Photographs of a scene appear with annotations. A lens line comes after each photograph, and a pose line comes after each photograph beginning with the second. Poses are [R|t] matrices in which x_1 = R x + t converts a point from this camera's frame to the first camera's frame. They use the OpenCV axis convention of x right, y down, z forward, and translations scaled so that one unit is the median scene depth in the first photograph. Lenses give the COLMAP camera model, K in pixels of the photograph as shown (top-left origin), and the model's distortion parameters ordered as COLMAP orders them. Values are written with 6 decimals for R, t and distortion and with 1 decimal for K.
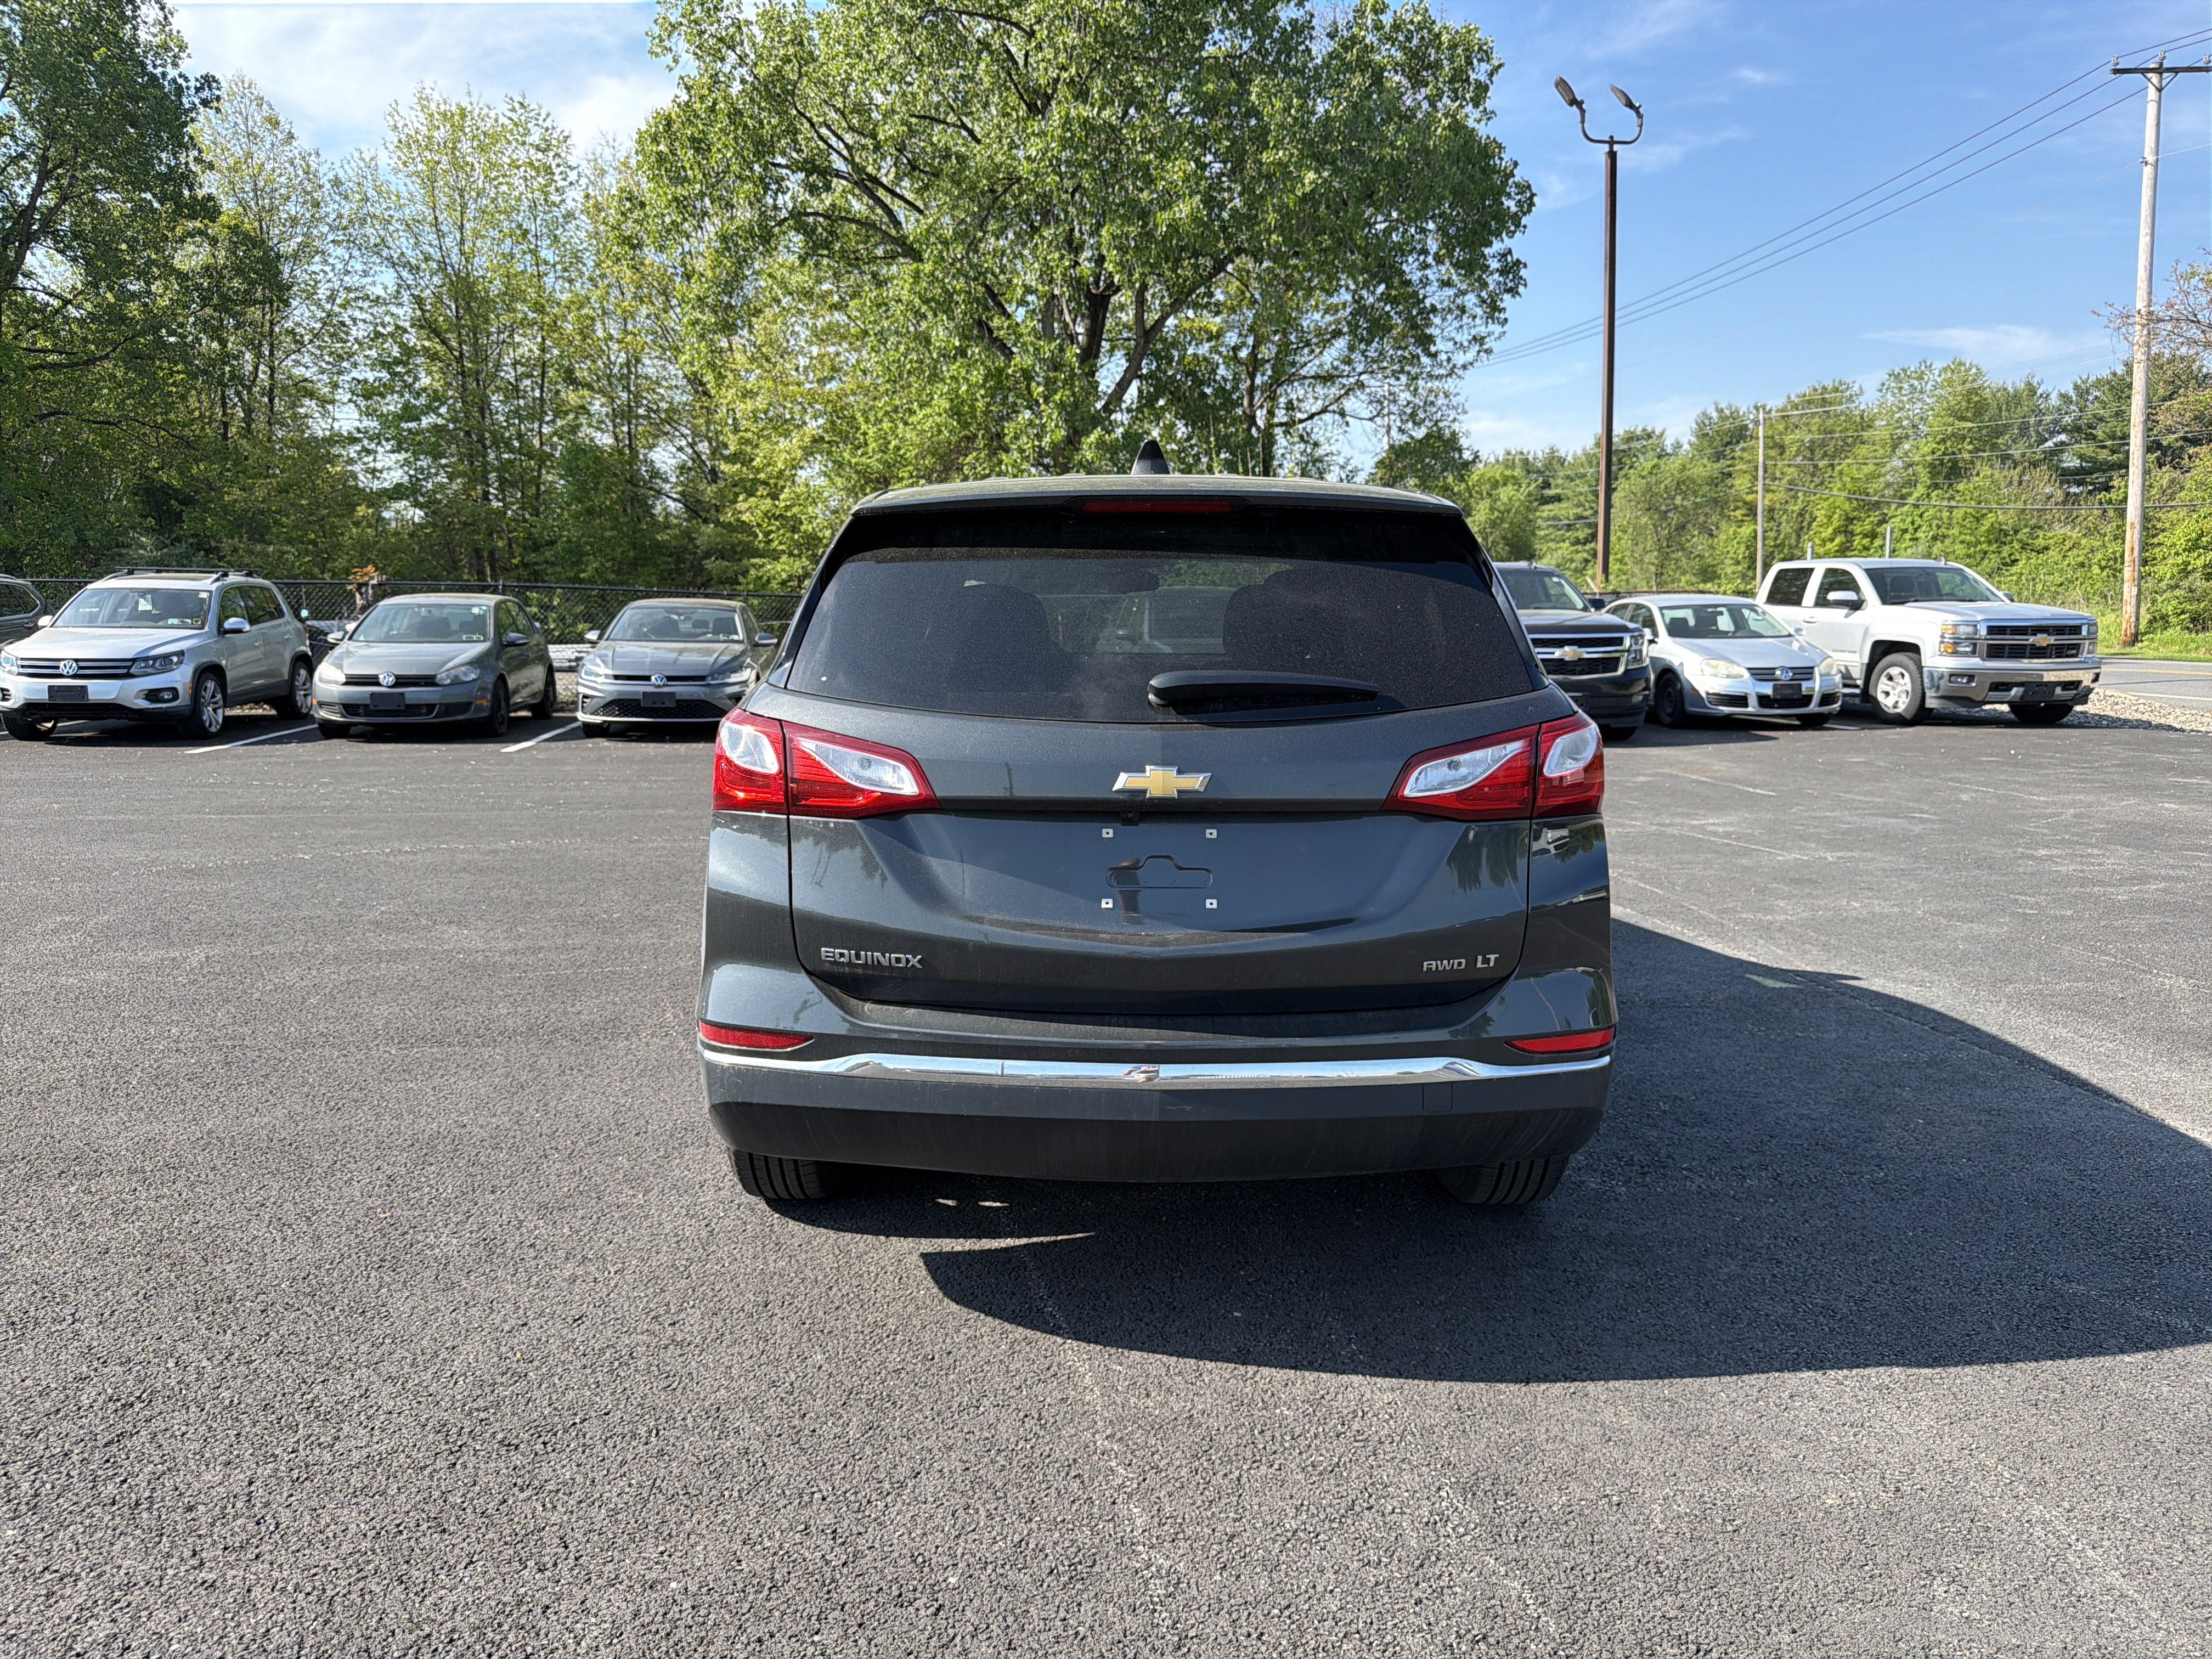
lens RADIAL K [[1560.8, 0, 1096.5], [0, 1560.8, 825.4], [0, 0, 1]] dist [0.006750, -0.029300]
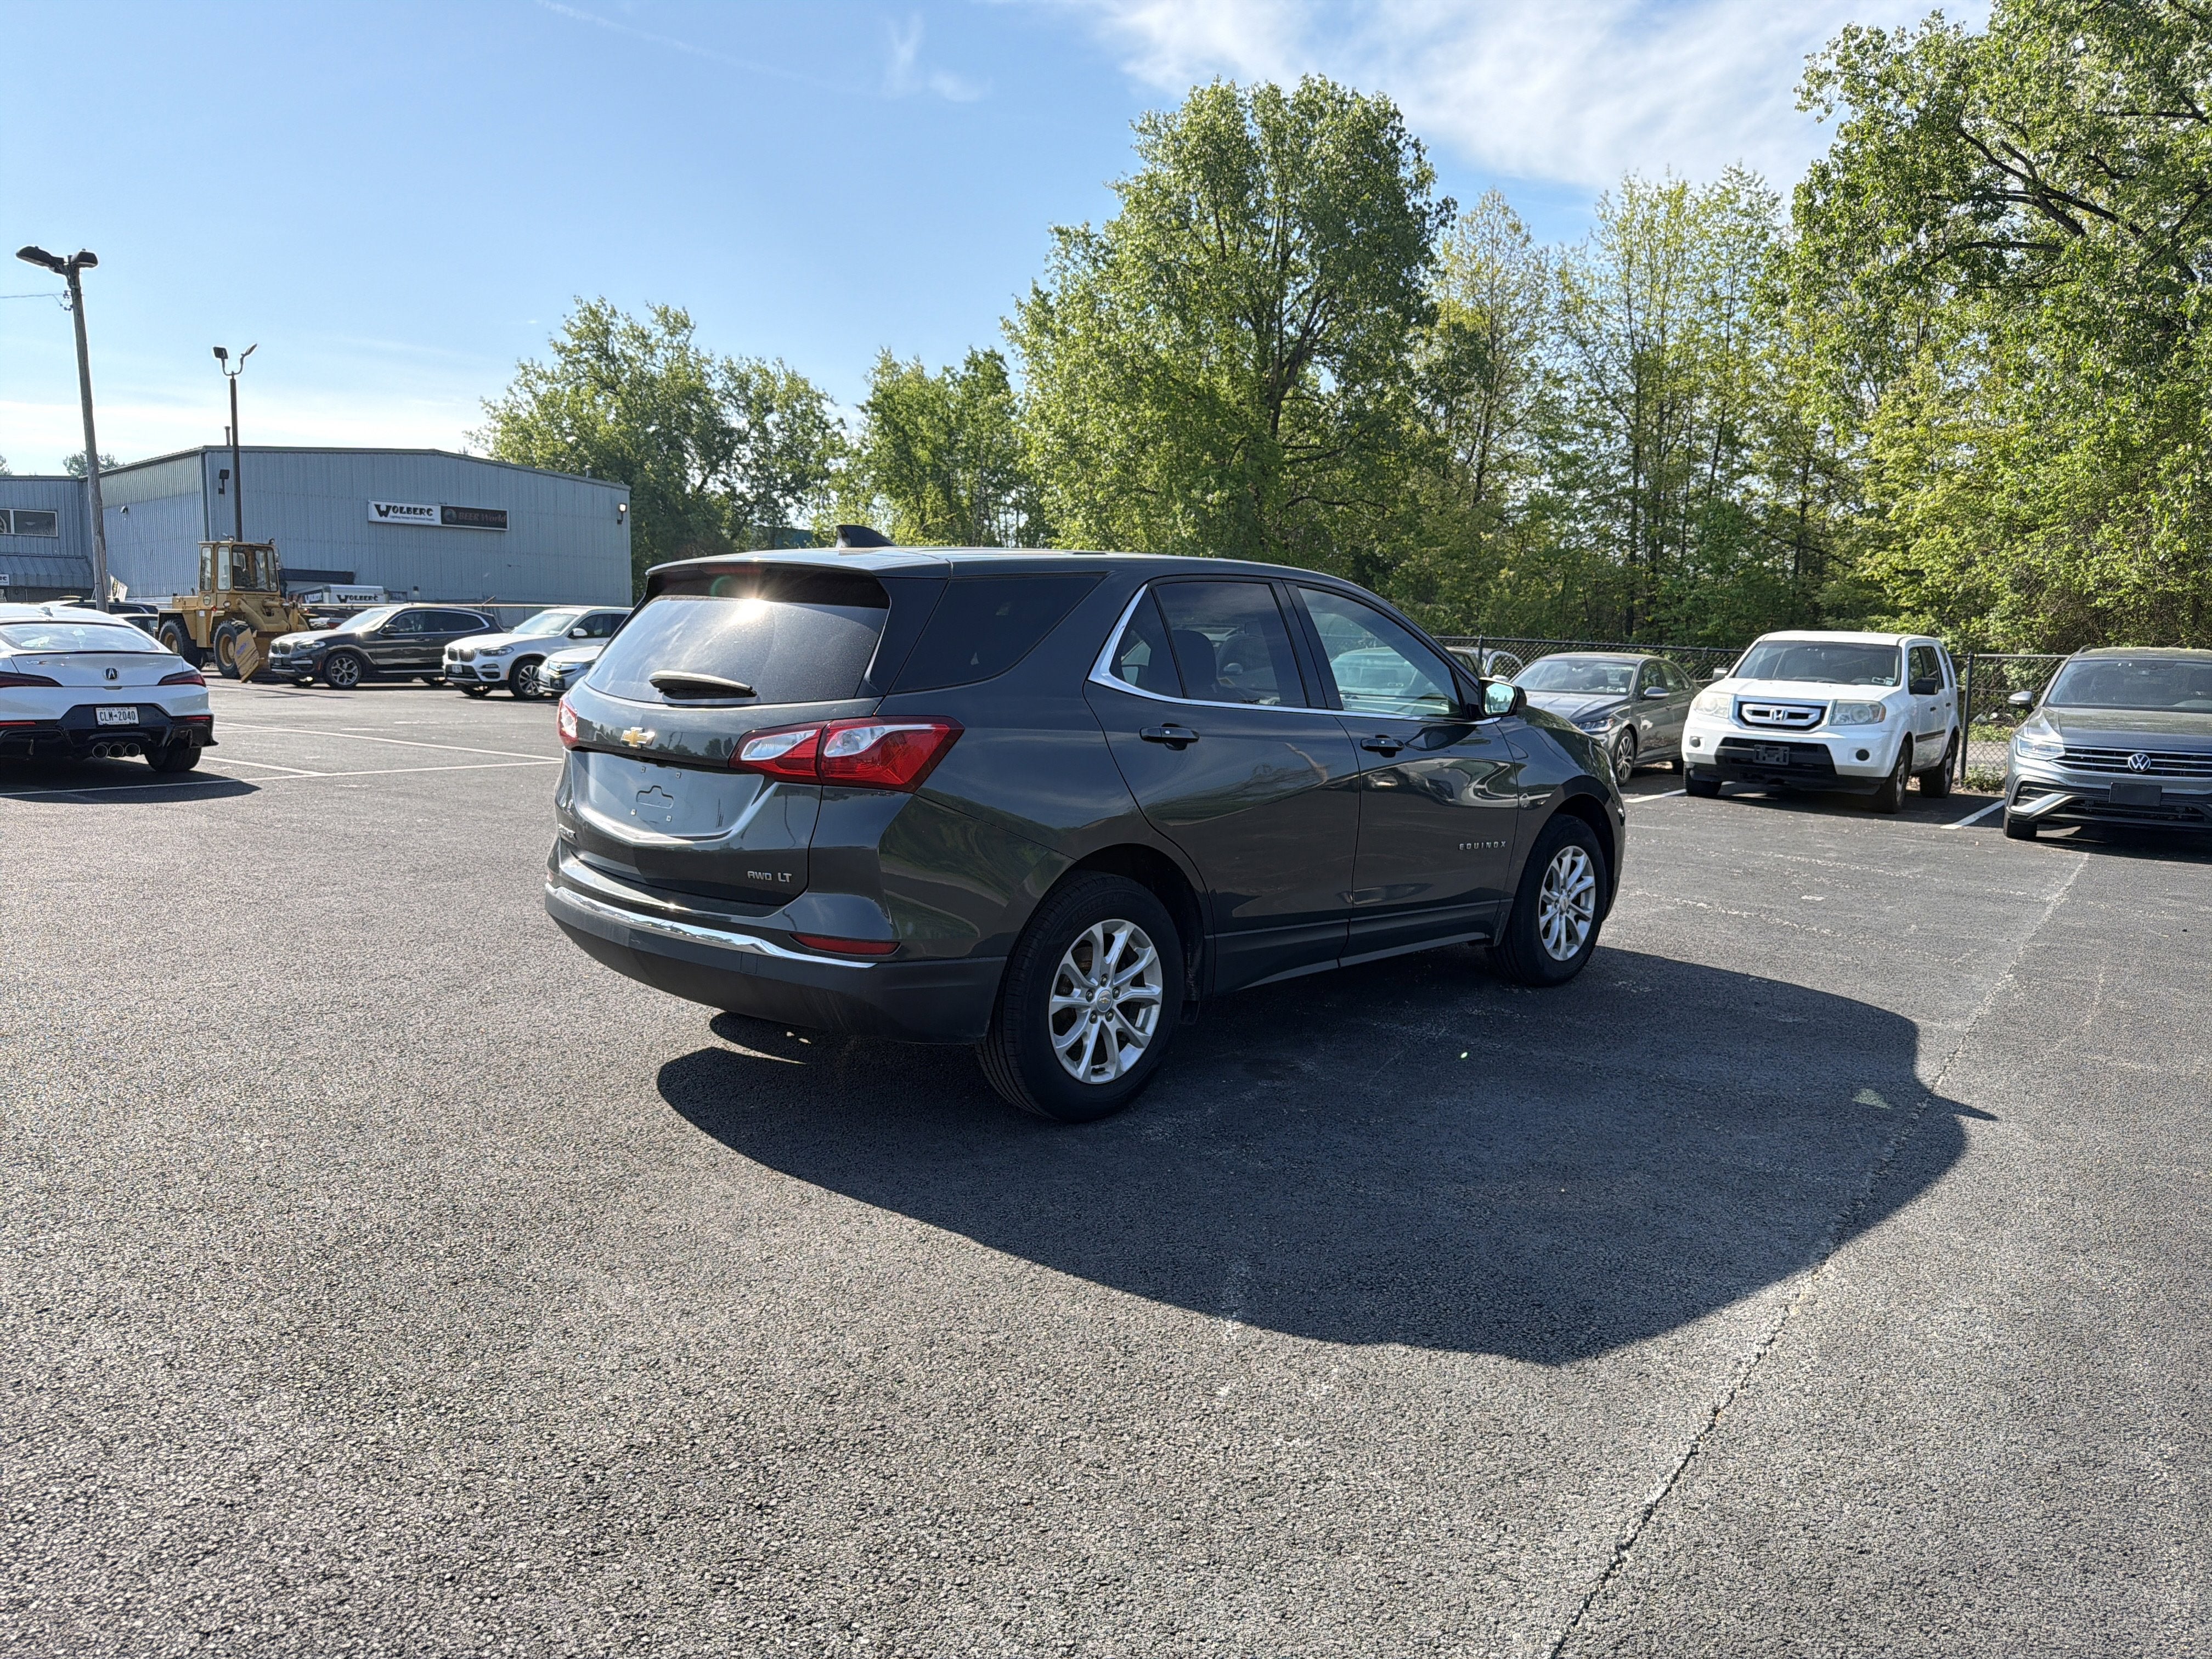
lens RADIAL K [[1560.8, 0, 1116.0], [0, 1560.8, 837.4], [0, 0, 1]] dist [0.006750, -0.029300]
pose [[0.731667, 0.098604, -0.674493, 0.105062], [-0.118203, 0.992845, 0.016920, -0.000937], [0.671335, 0.067347, 0.738088, 0.009367]]
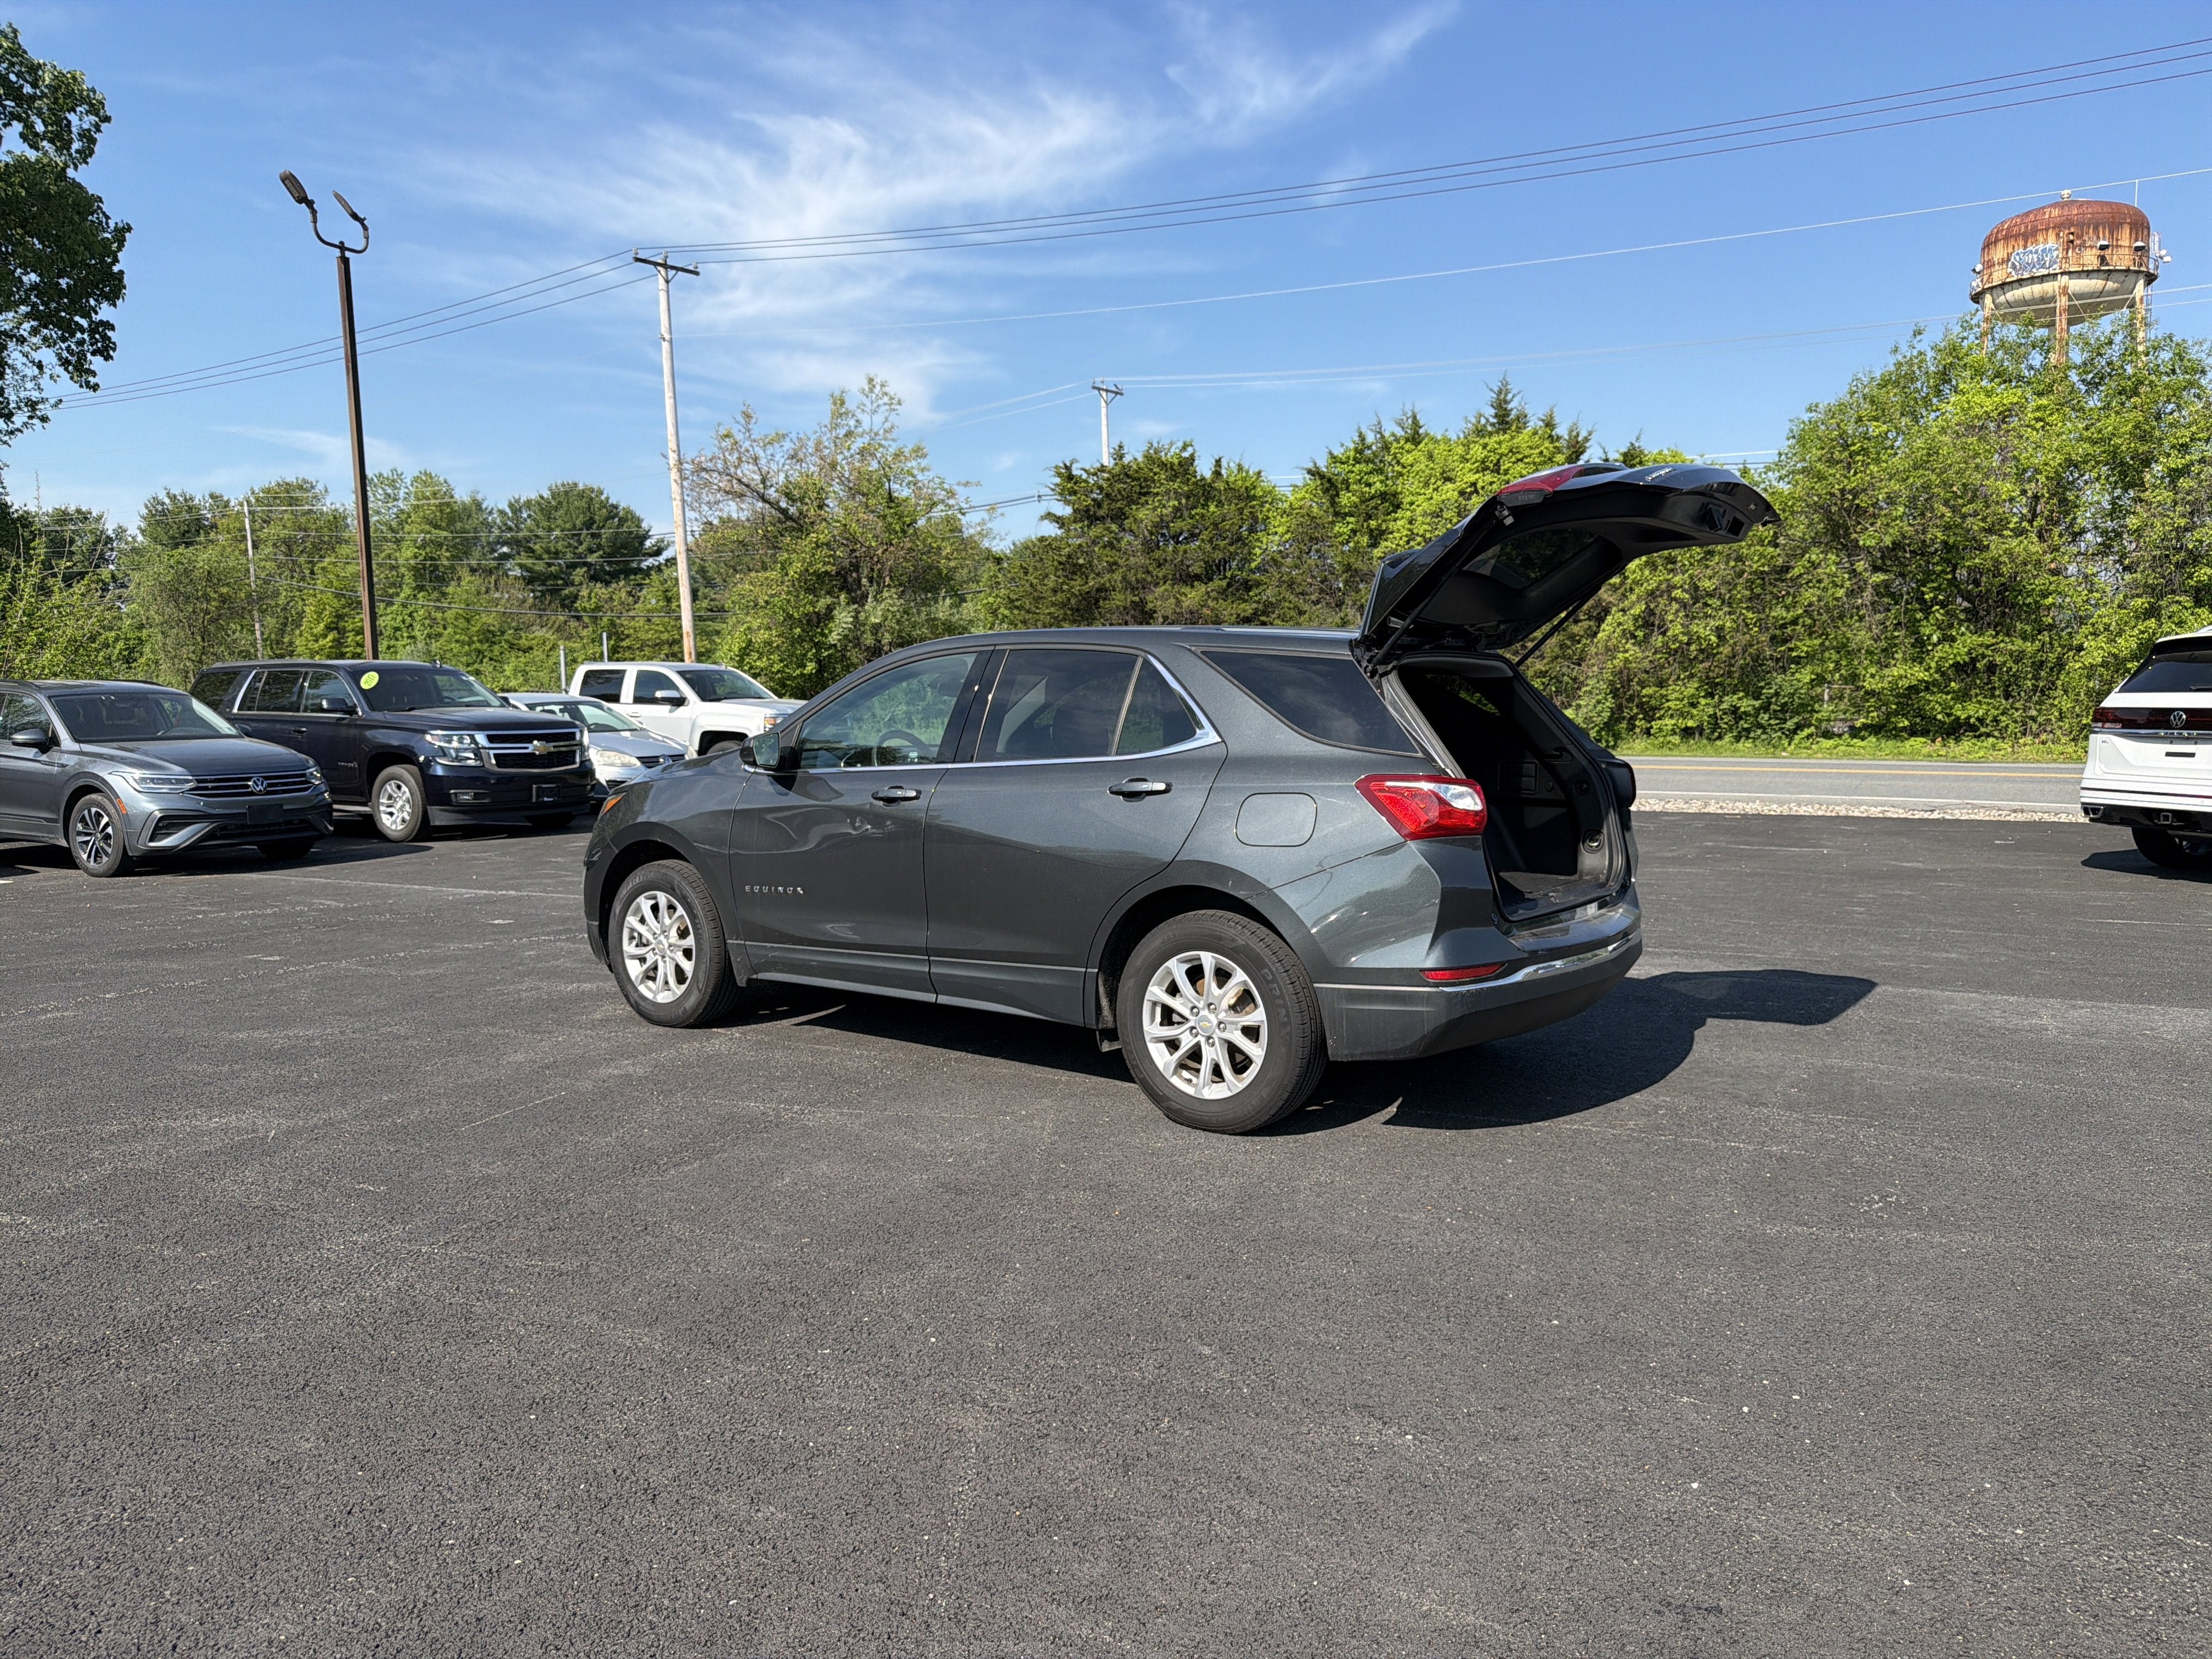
lens RADIAL K [[1560.8, 0, 1116.5], [0, 1560.8, 830.6], [0, 0, 1]] dist [0.006750, -0.029300]
pose [[0.584856, -0.072283, 0.807910, -0.139569], [0.117713, 0.993041, 0.003632, -0.004923], [-0.802551, 0.092977, 0.589294, 0.024398]]
